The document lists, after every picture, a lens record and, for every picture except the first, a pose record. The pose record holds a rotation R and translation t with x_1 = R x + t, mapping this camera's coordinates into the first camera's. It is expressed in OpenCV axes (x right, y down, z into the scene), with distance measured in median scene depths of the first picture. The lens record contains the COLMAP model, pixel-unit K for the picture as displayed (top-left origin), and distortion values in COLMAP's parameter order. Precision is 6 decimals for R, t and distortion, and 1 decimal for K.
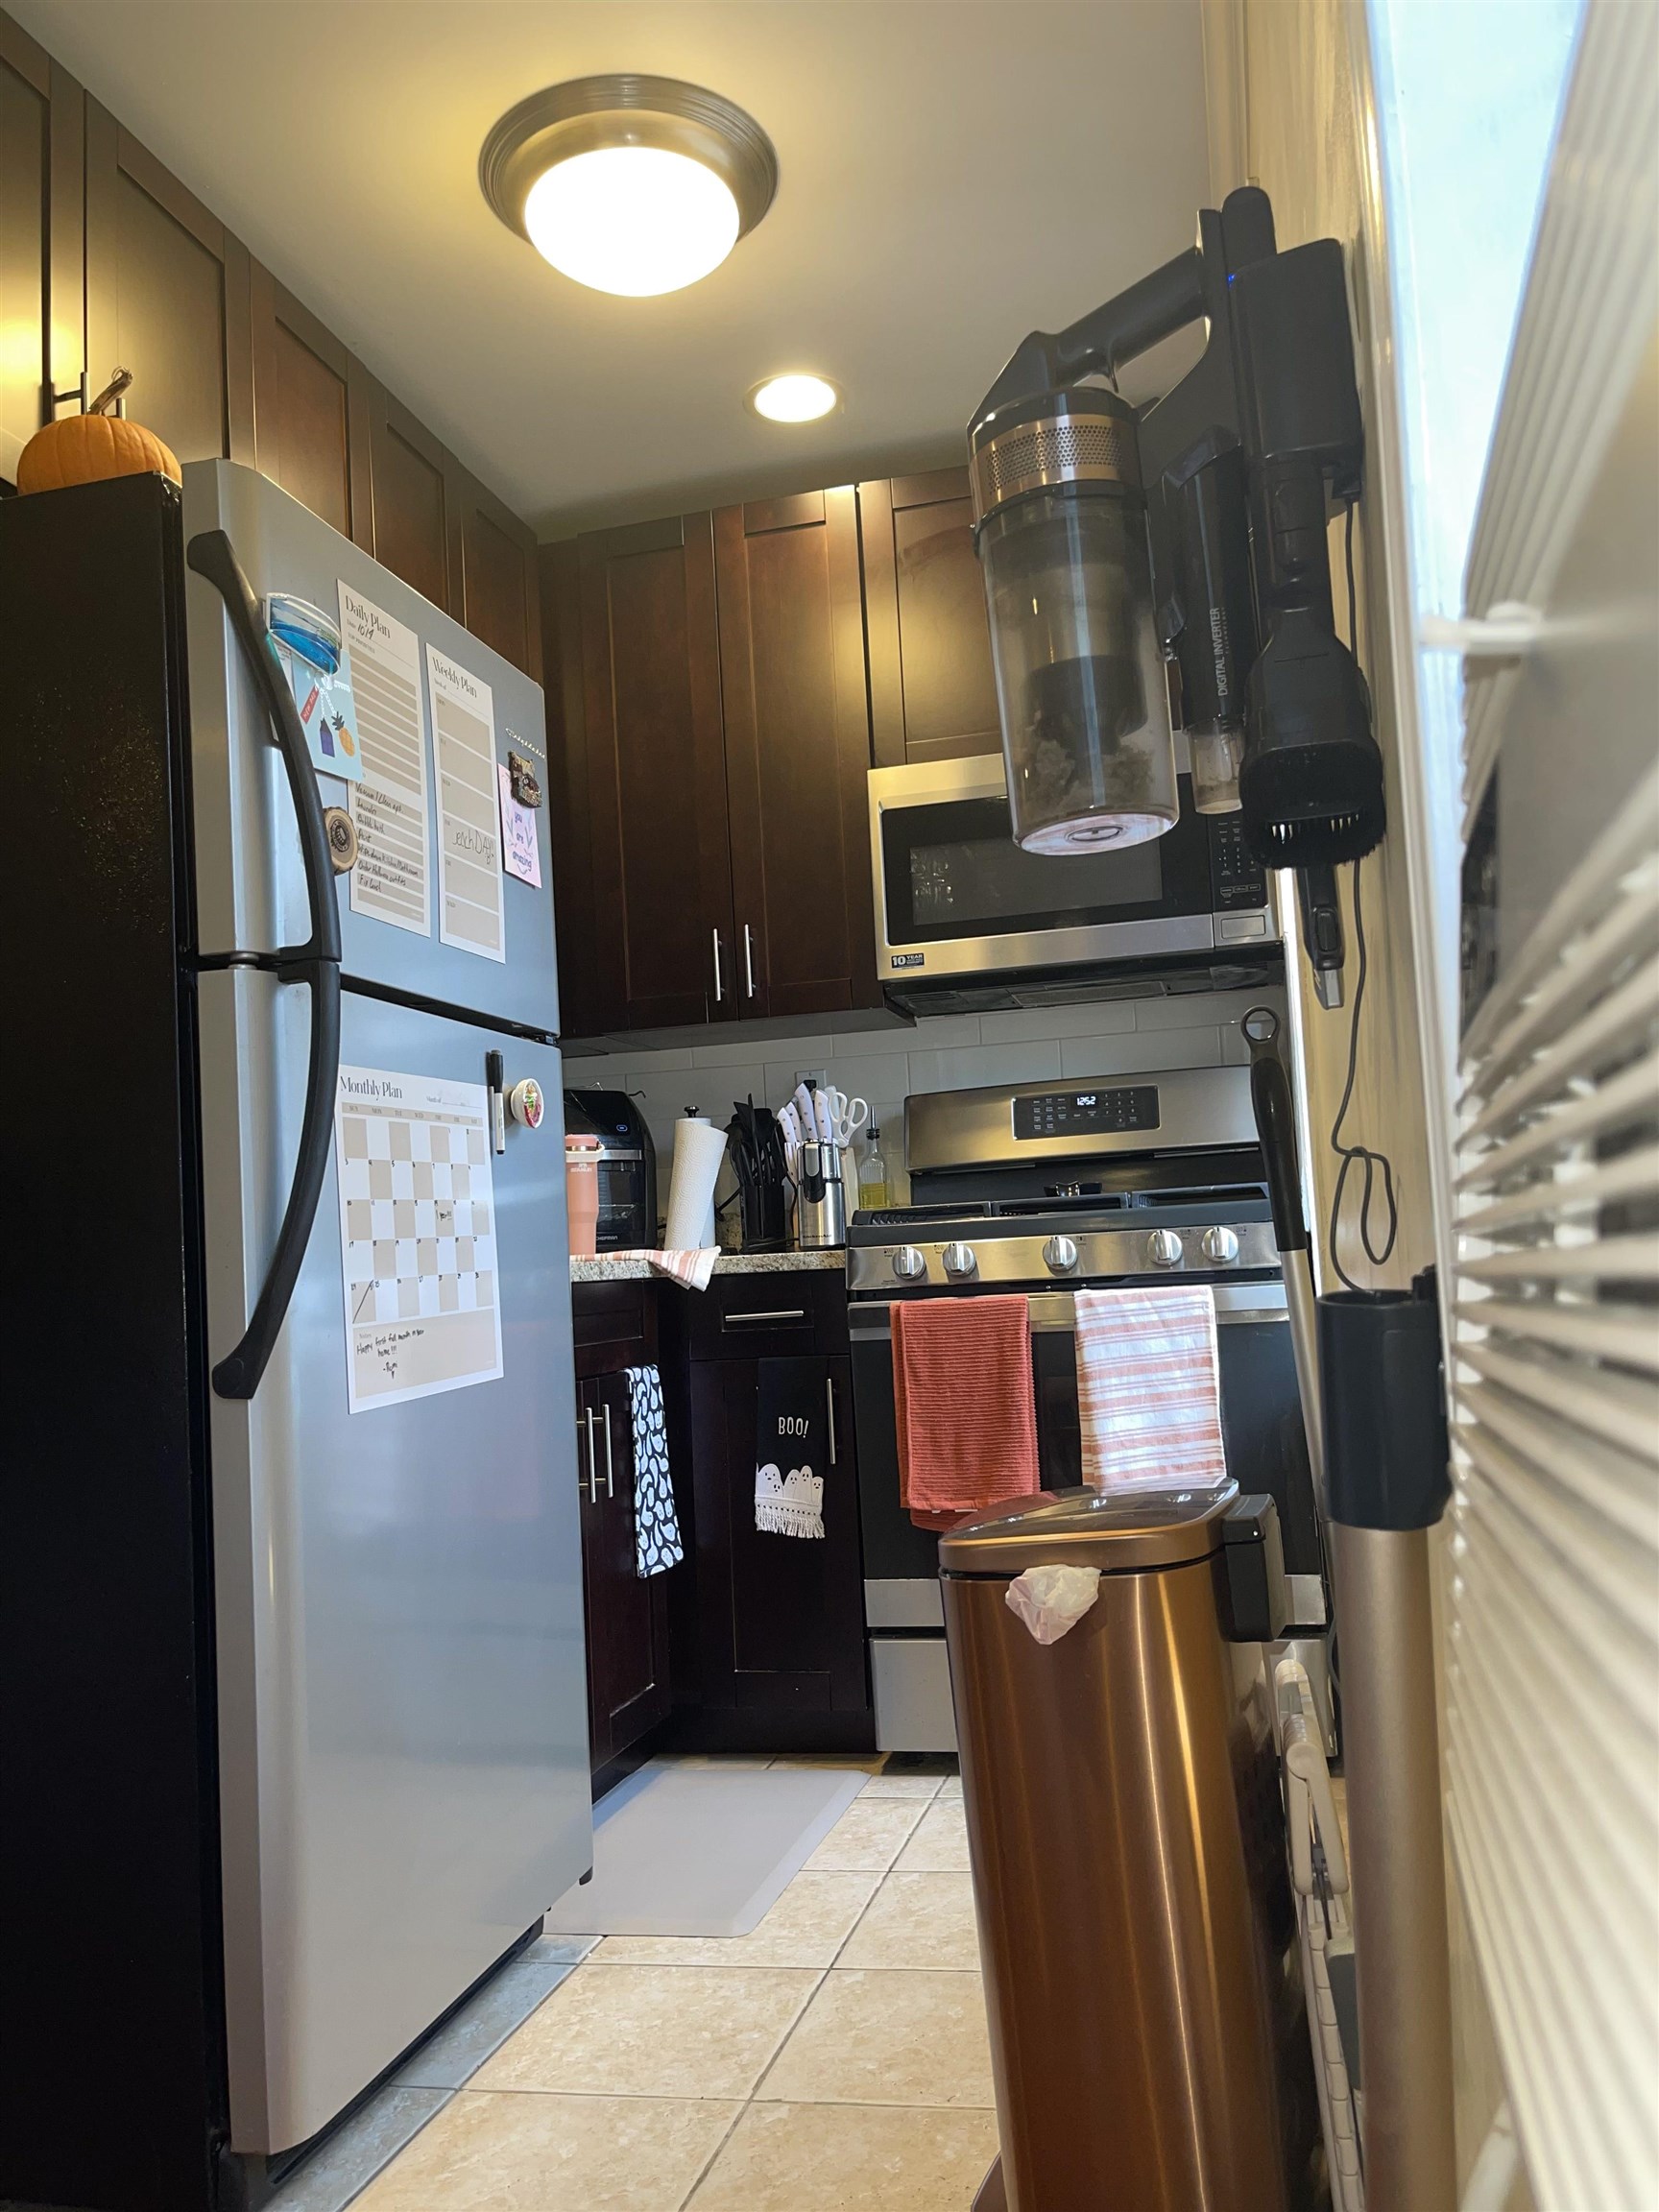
lens RADIAL K [[1700.0, 0, 822.9], [0, 1700.0, 1114.7], [0, 0, 1]] dist [0.067501, -0.087473]
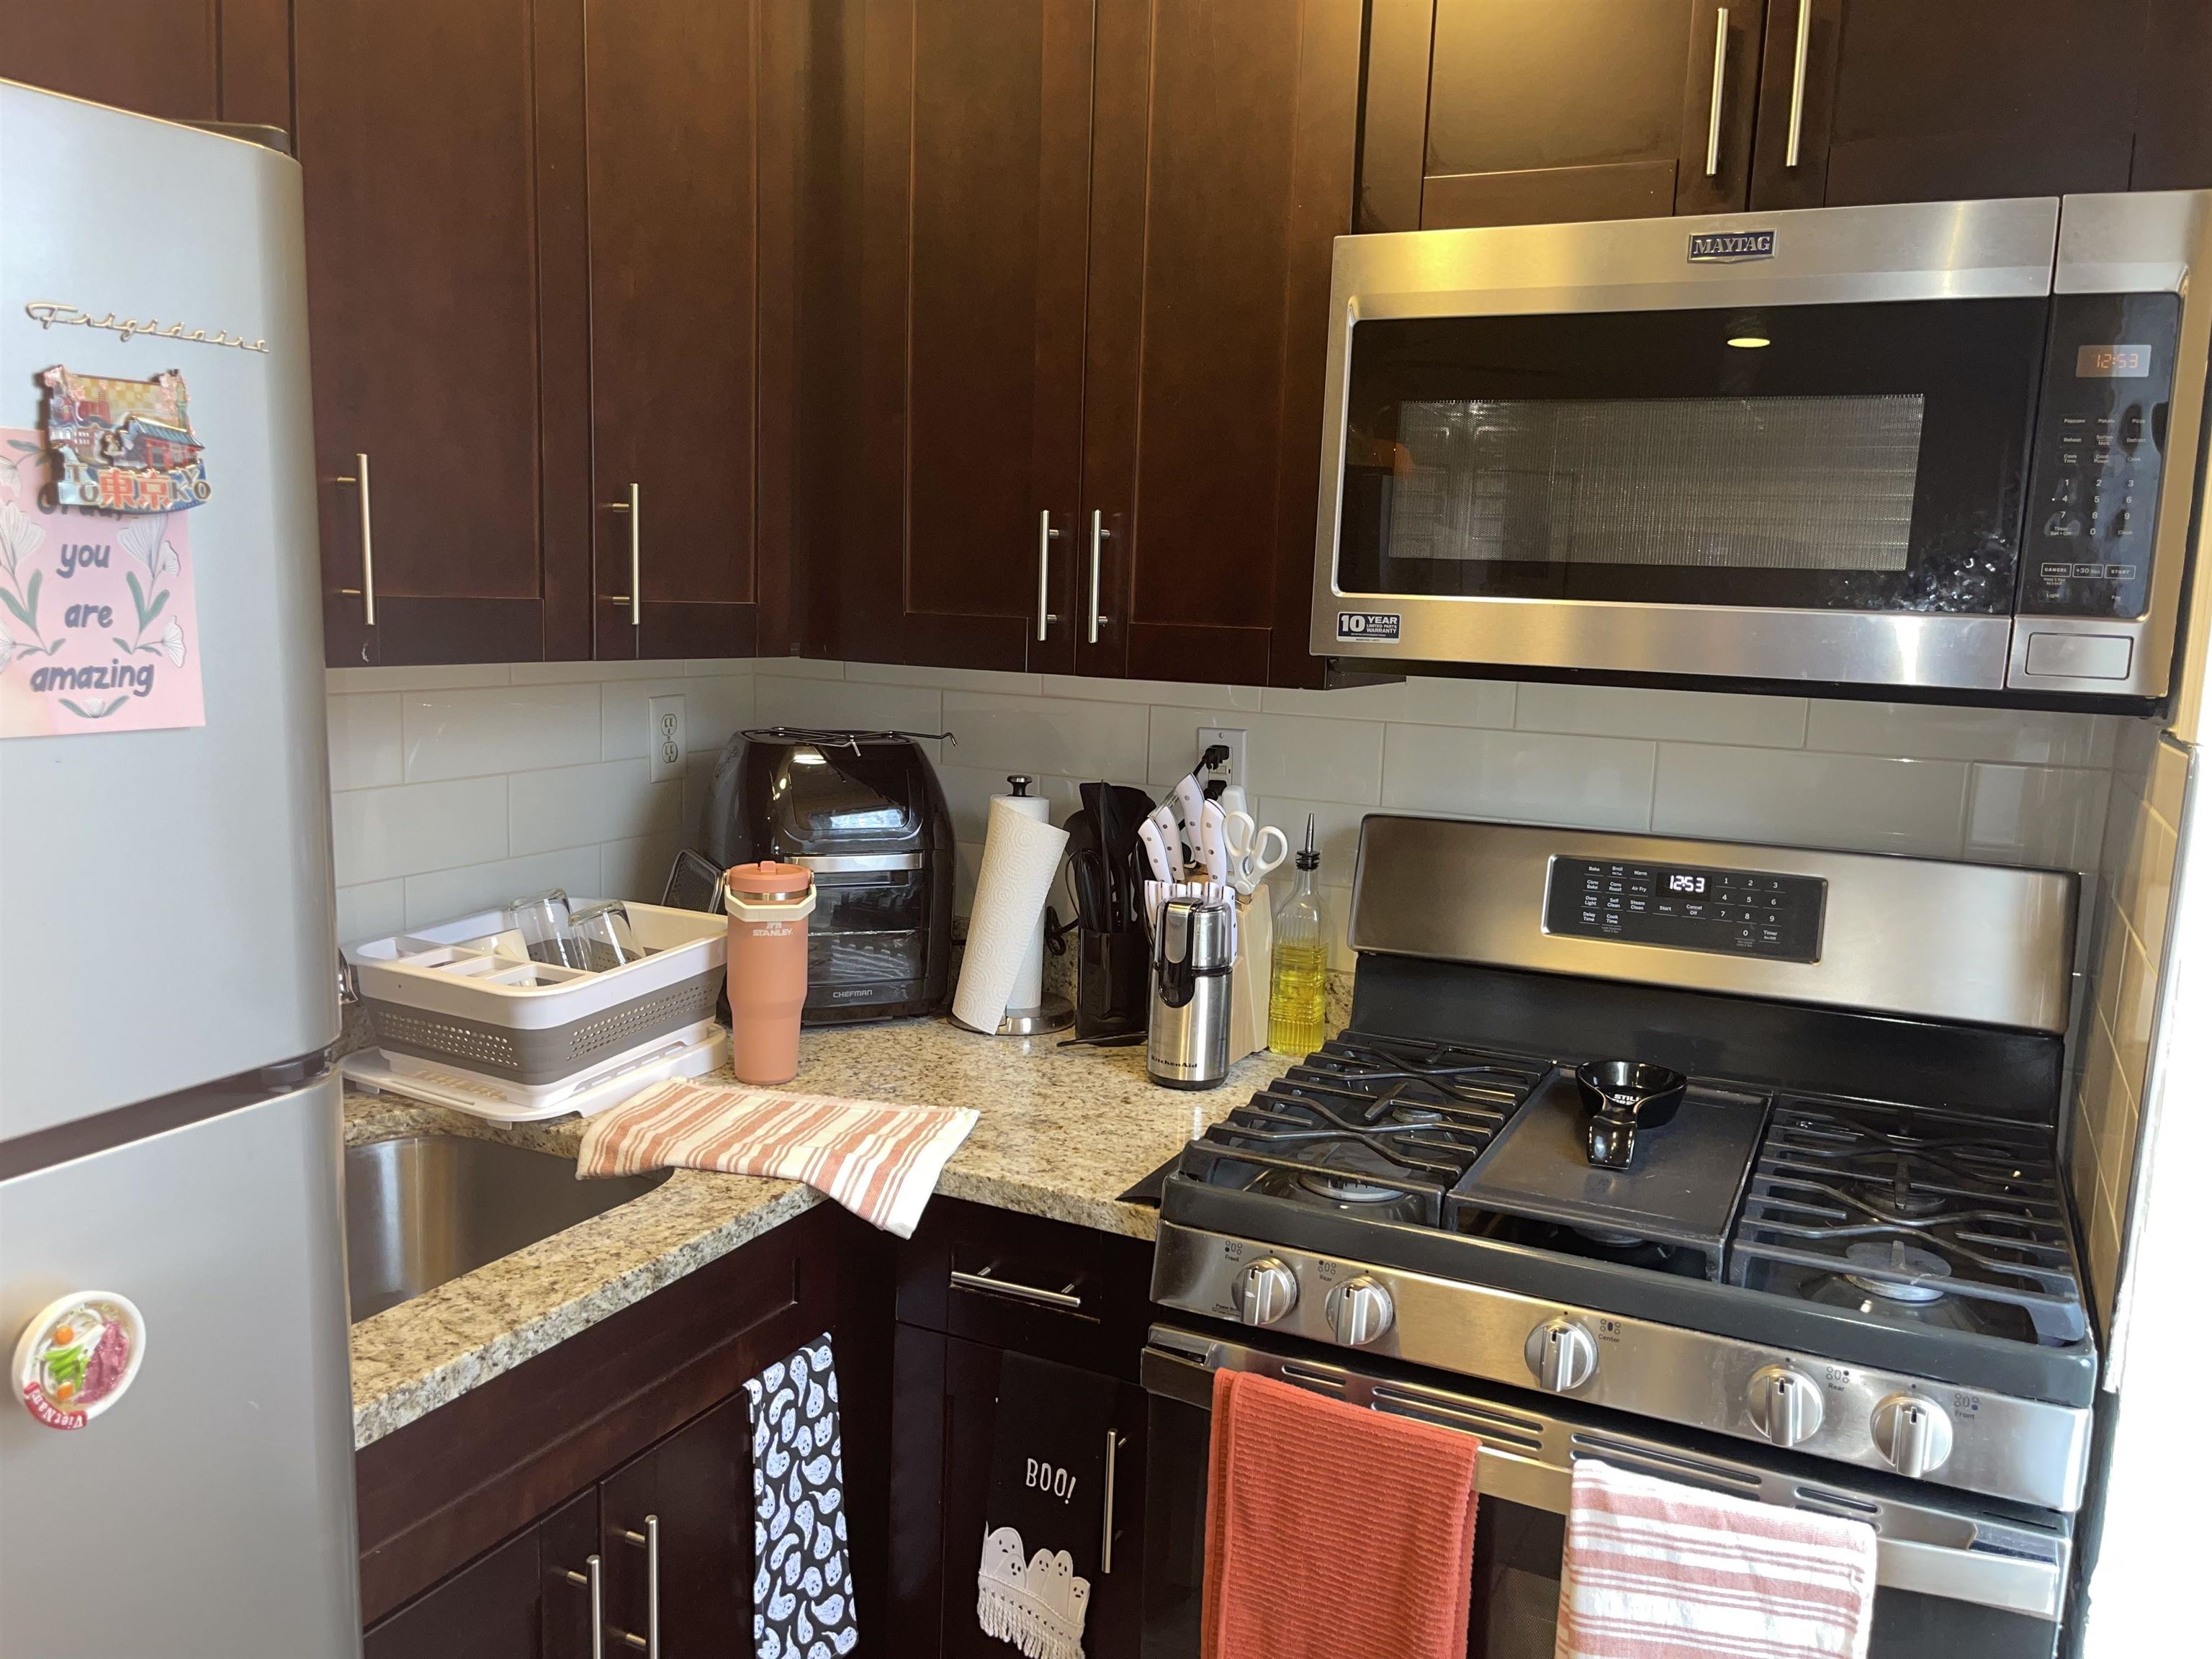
lens RADIAL K [[1700.0, 0, 1122.9], [0, 1700.0, 827.9], [0, 0, 1]] dist [0.067501, -0.087473]
pose [[0.979366, 0.113802, -0.167005, 0.076488], [-0.071544, 0.968100, 0.240132, -0.165030], [0.189005, -0.223229, 0.956267, 0.507849]]
